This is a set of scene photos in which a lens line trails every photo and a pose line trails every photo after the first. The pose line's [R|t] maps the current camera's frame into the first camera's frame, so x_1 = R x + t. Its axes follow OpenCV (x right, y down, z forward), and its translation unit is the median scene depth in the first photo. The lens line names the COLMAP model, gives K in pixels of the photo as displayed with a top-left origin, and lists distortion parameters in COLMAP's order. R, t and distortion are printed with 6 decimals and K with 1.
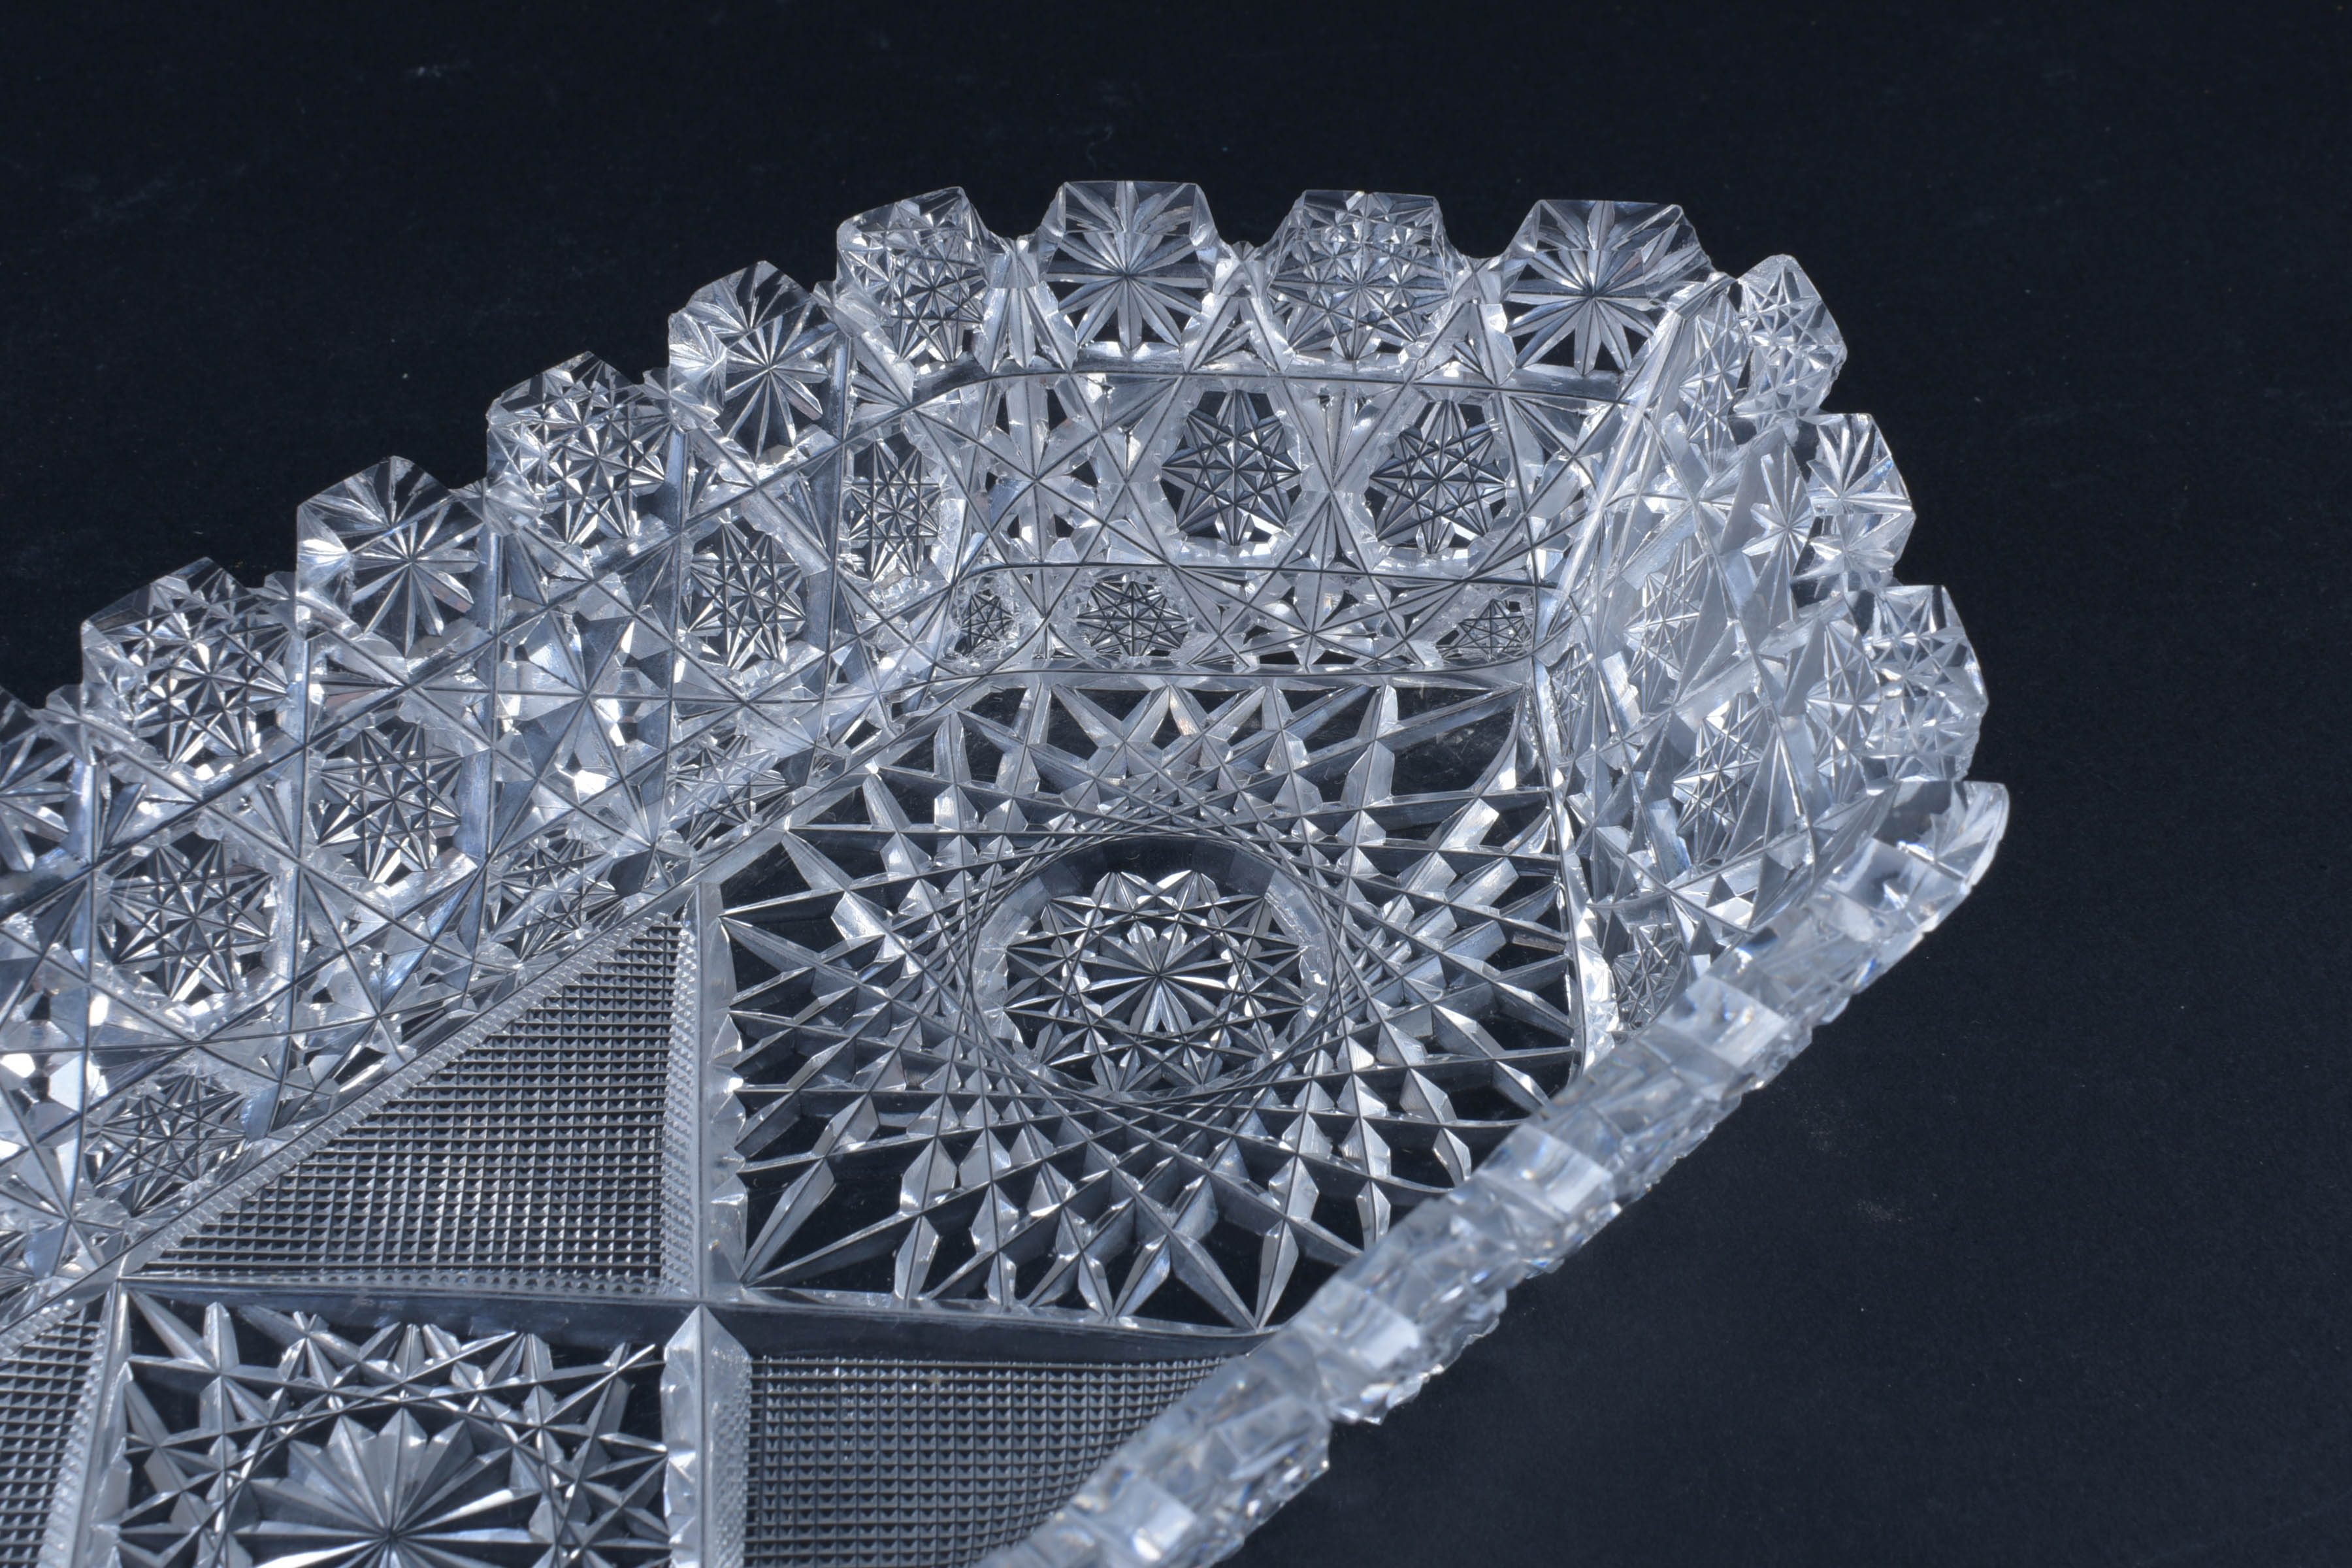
lens RADIAL K [[3554.0, 0, 1182.3], [0, 3554.0, 764.5], [0, 0, 1]] dist [-0.010156, 0.026374]
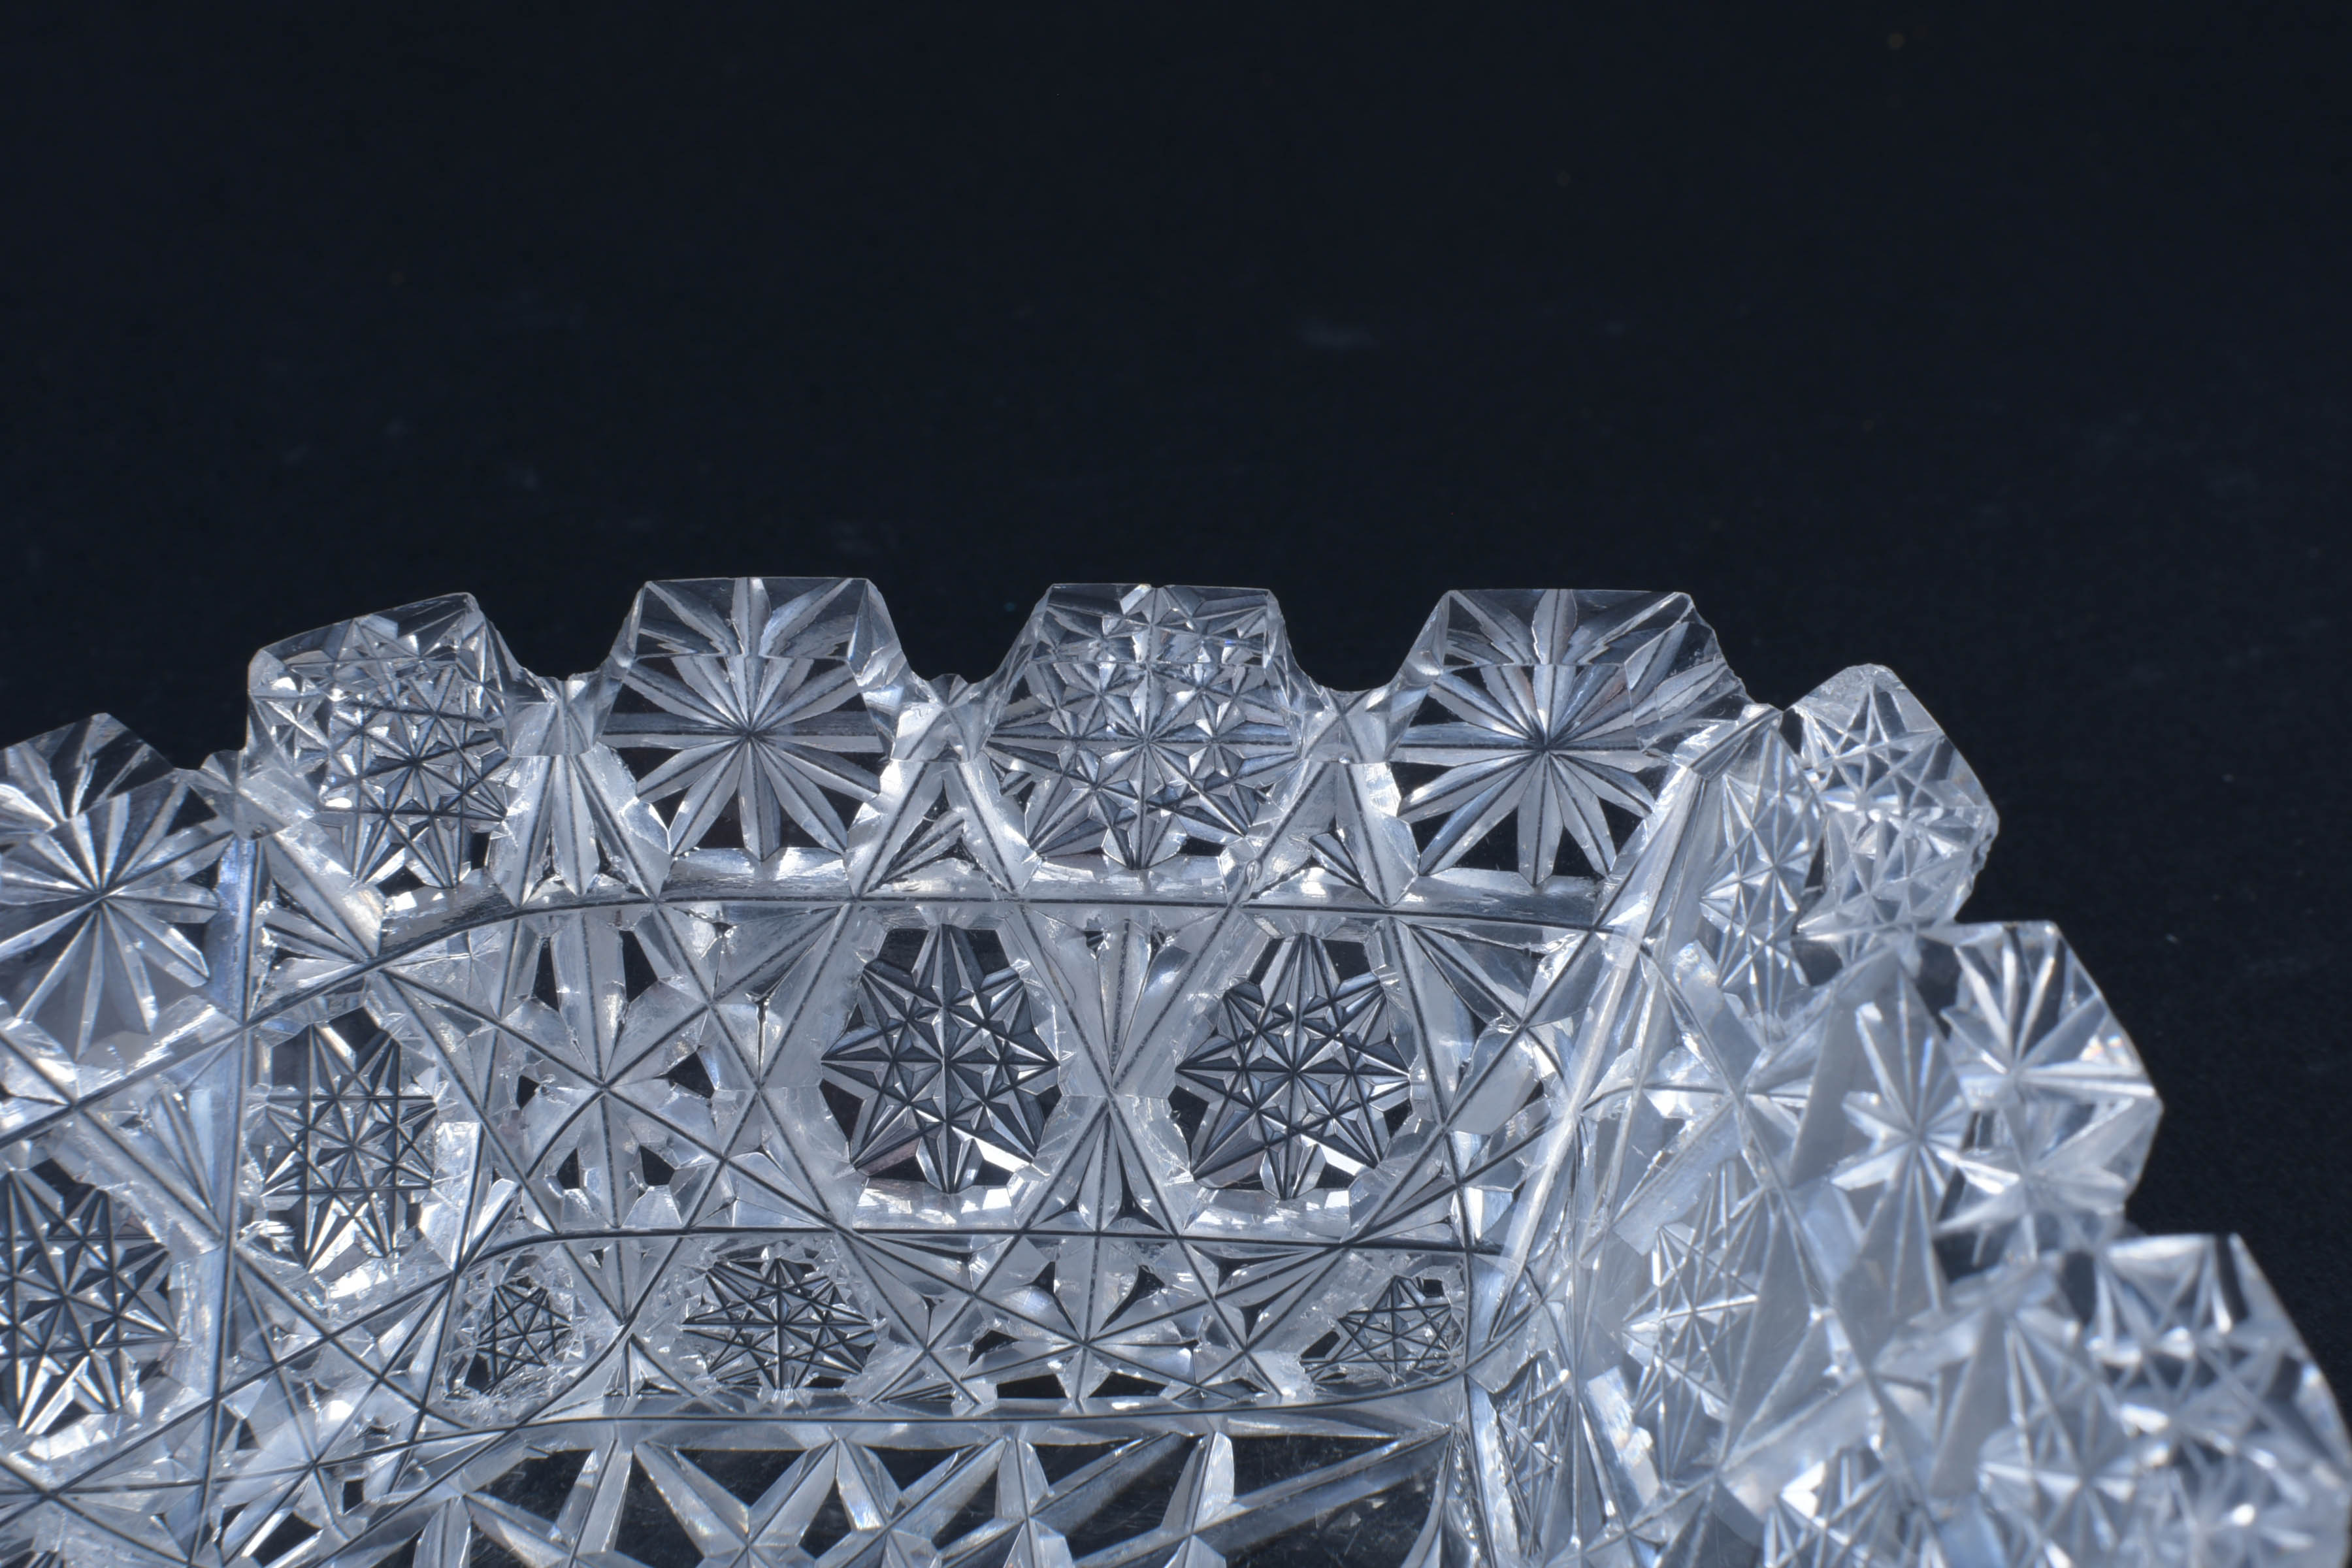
lens RADIAL K [[3554.0, 0, 1182.3], [0, 3554.0, 764.5], [0, 0, 1]] dist [-0.010156, 0.026374]
pose [[0.999748, -0.022118, -0.003764, 0.057708], [0.021037, 0.982430, -0.185441, -0.022256], [0.007800, 0.185315, 0.982648, 0.423415]]
